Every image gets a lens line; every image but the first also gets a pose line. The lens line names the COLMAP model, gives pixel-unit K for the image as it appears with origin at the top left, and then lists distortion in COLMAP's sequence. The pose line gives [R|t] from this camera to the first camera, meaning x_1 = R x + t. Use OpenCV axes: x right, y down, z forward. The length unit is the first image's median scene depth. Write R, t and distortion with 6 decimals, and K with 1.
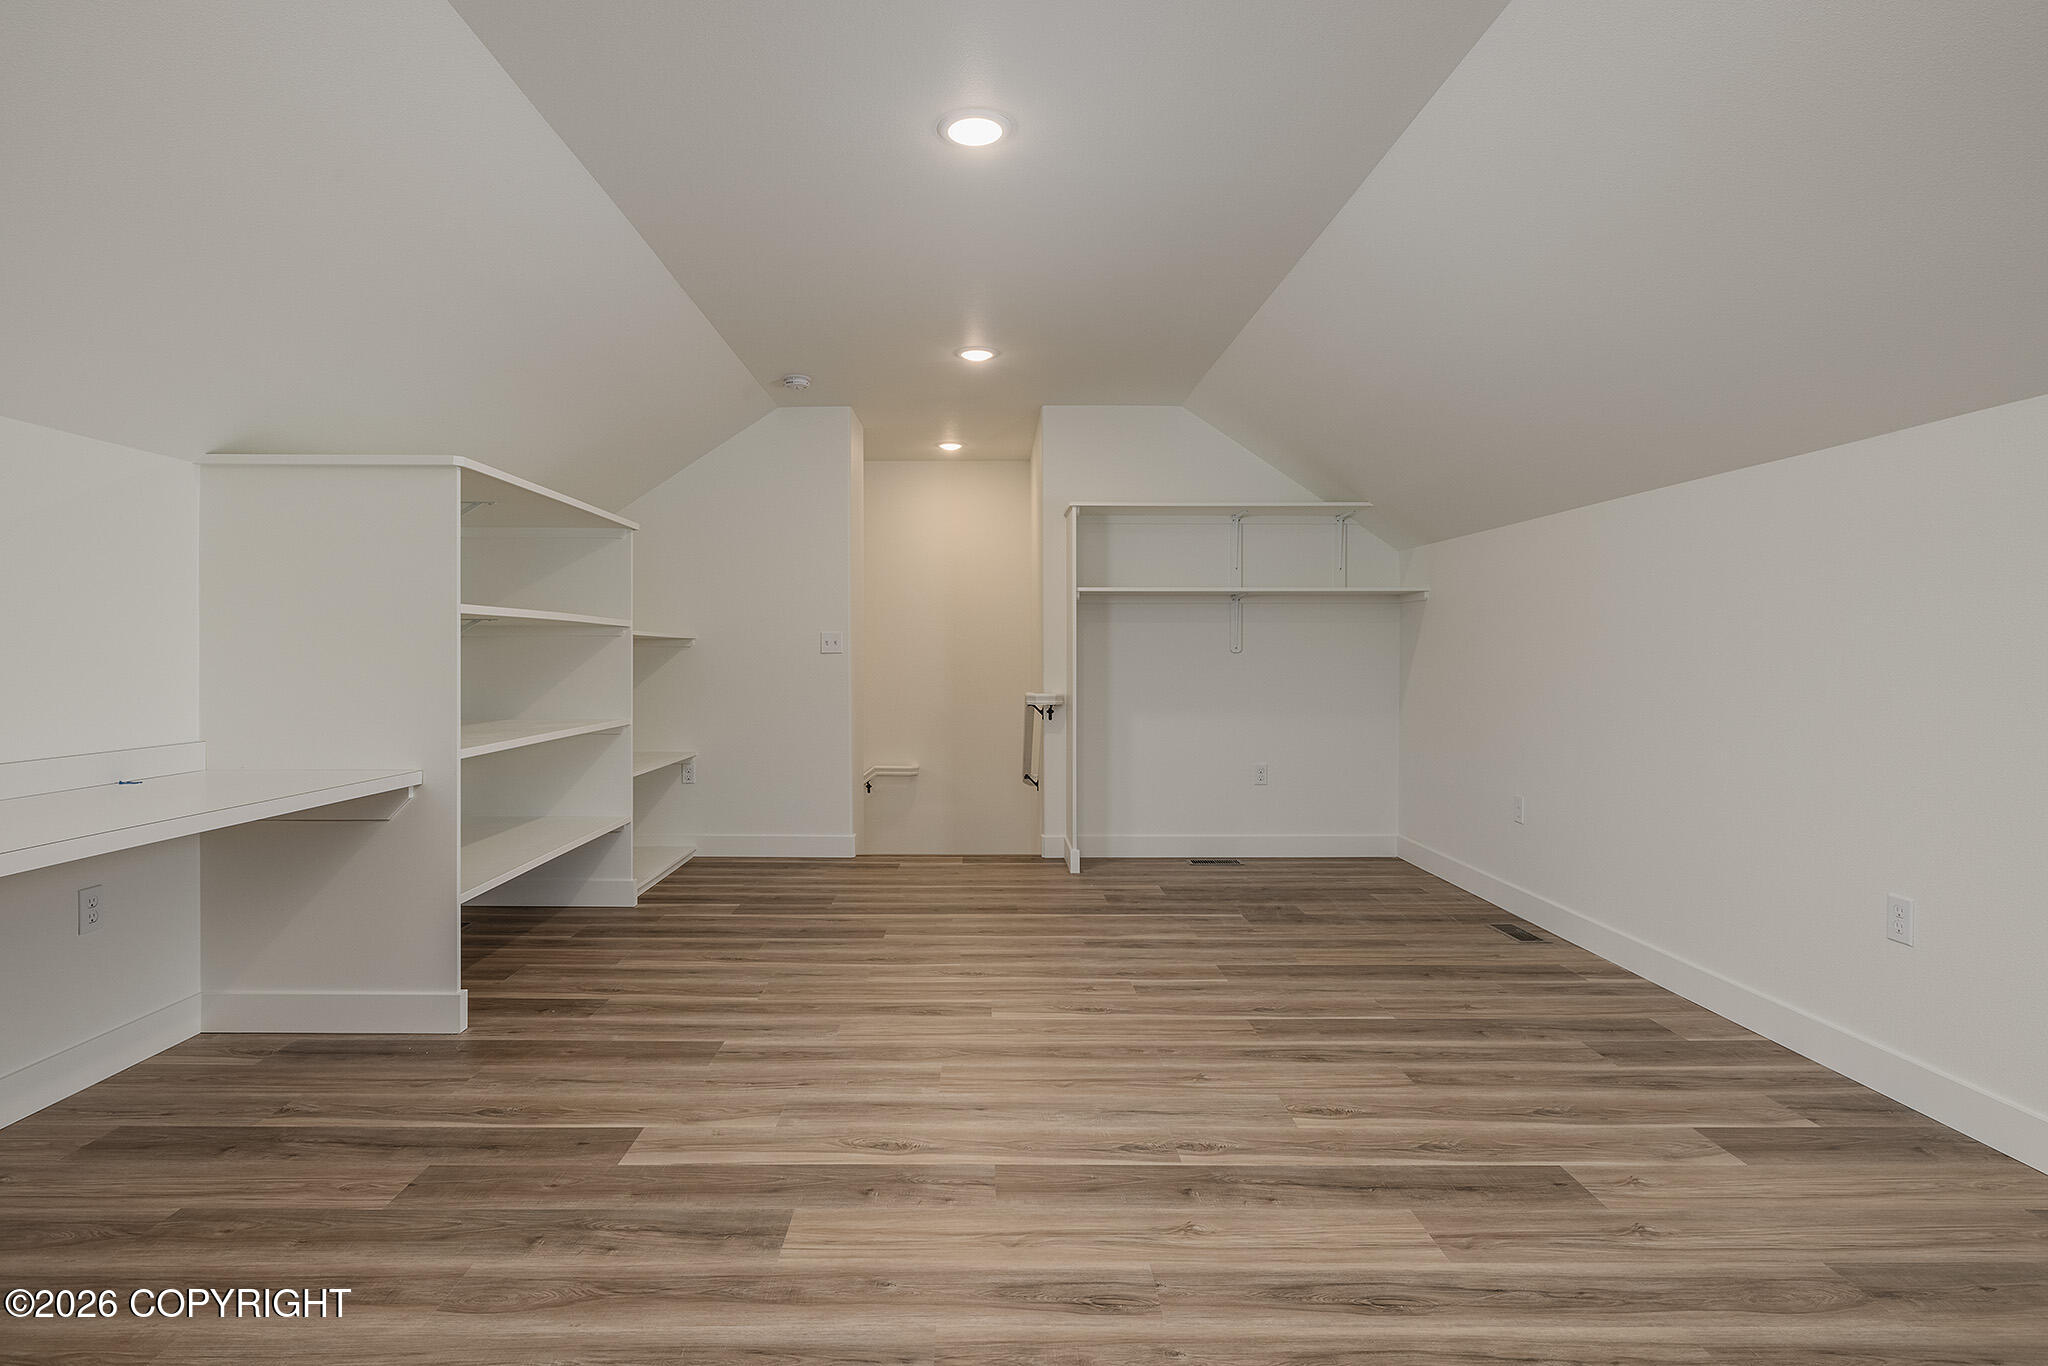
lens RADIAL K [[1066.7, 0, 1024.0], [0, 1066.7, 683.0], [0, 0, 1]] dist [0.000652, 0.000091]
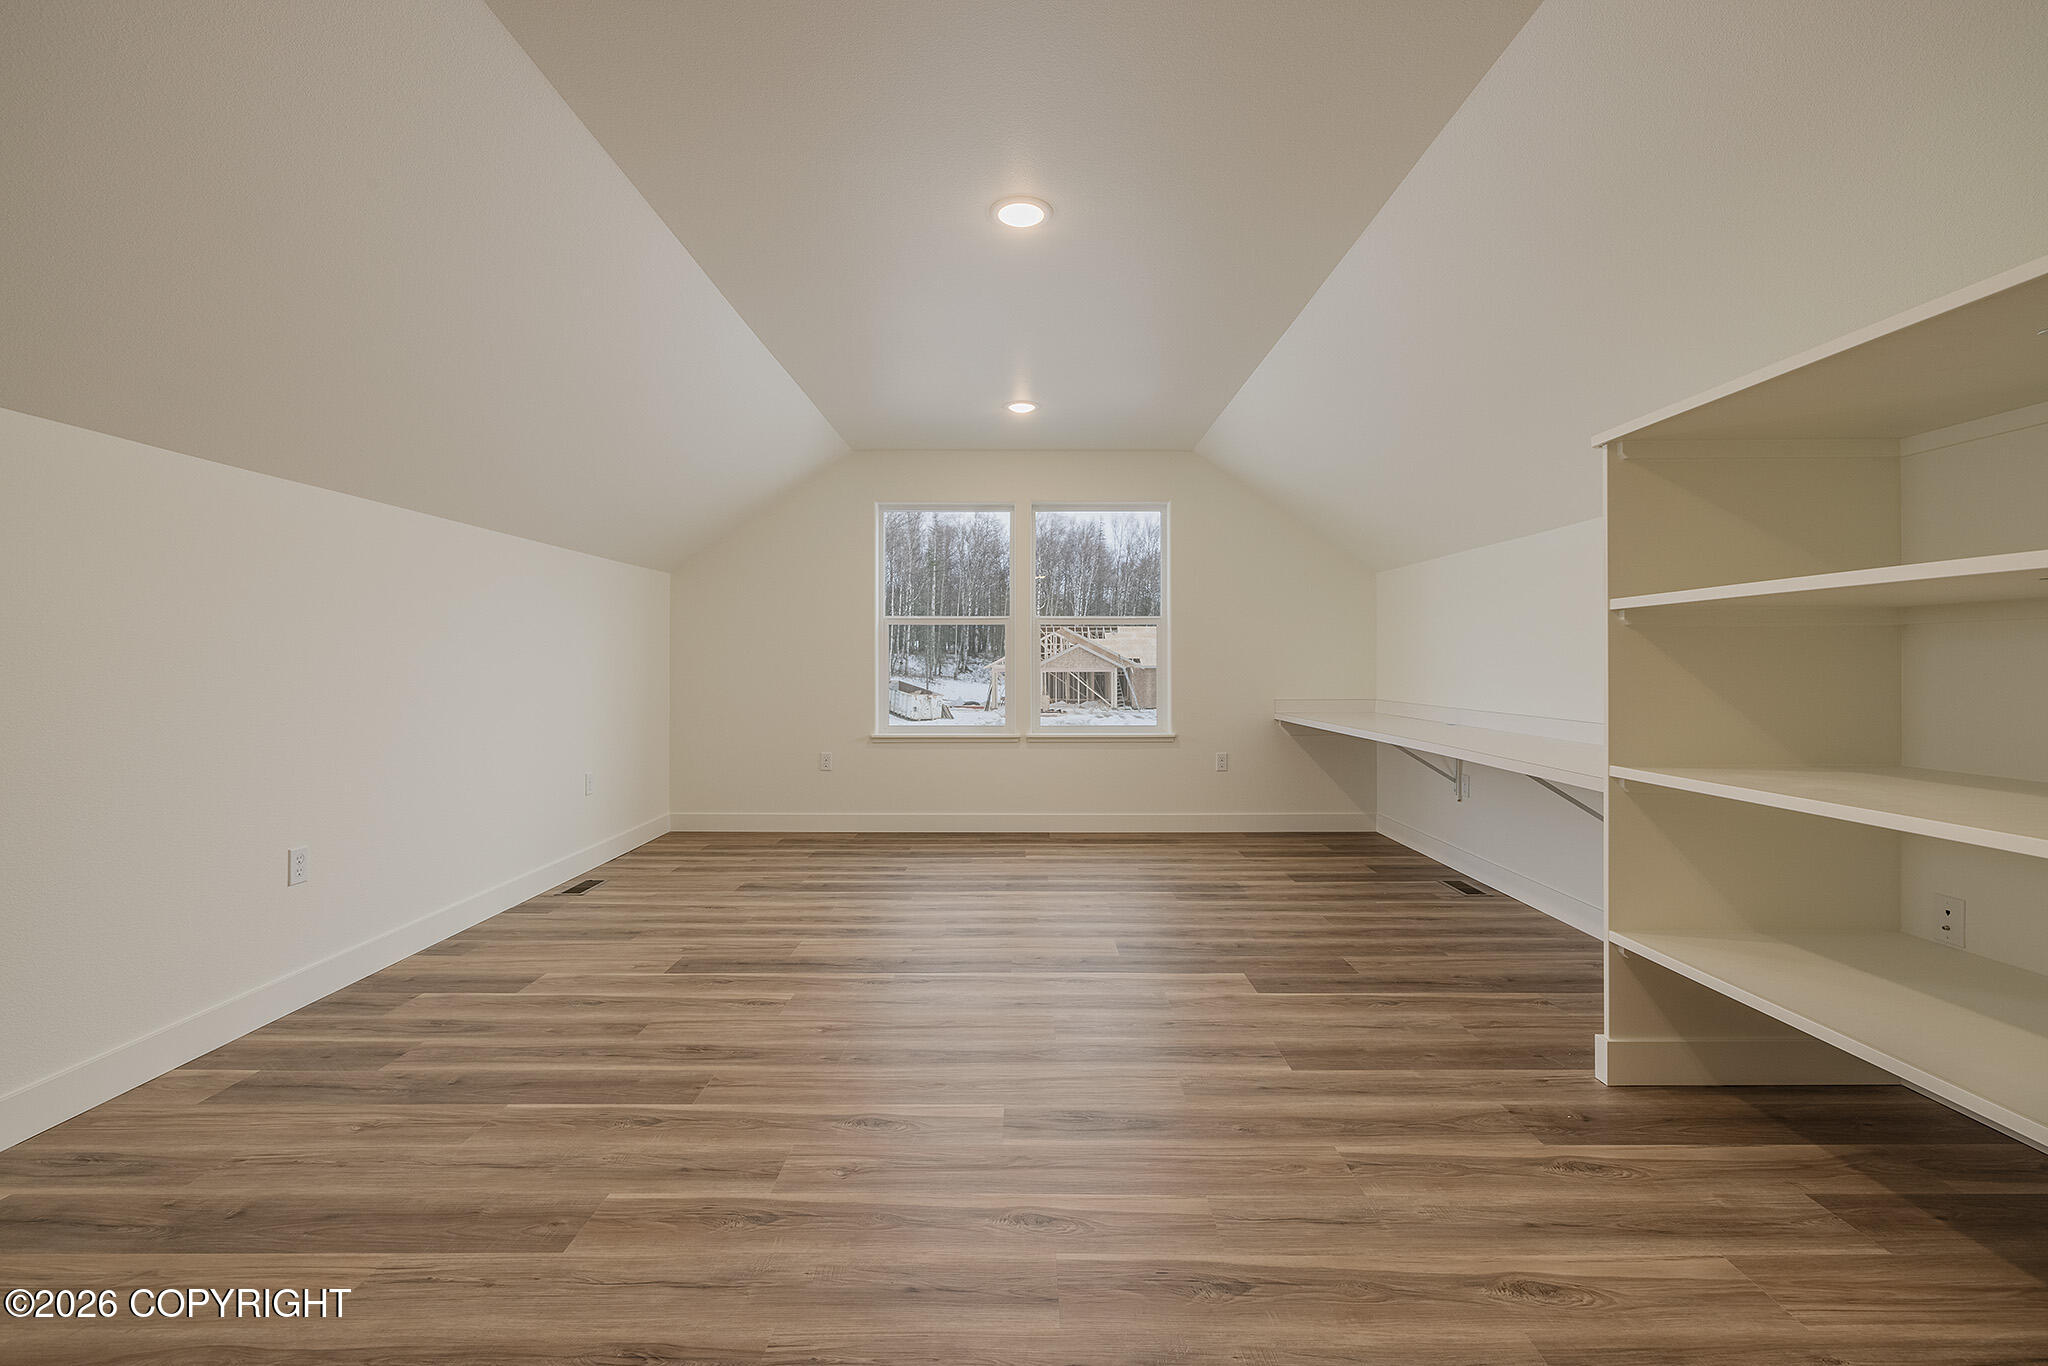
lens RADIAL K [[887.6, 0, 1024.3], [0, 887.6, 658.4], [0, 0, 1]] dist [0.000034, 0.000000]
pose [[-0.999176, -0.000507, 0.040586, -0.083372], [0.000395, 0.999753, 0.022209, -0.046349], [-0.040588, 0.022206, -0.998929, 1.912918]]
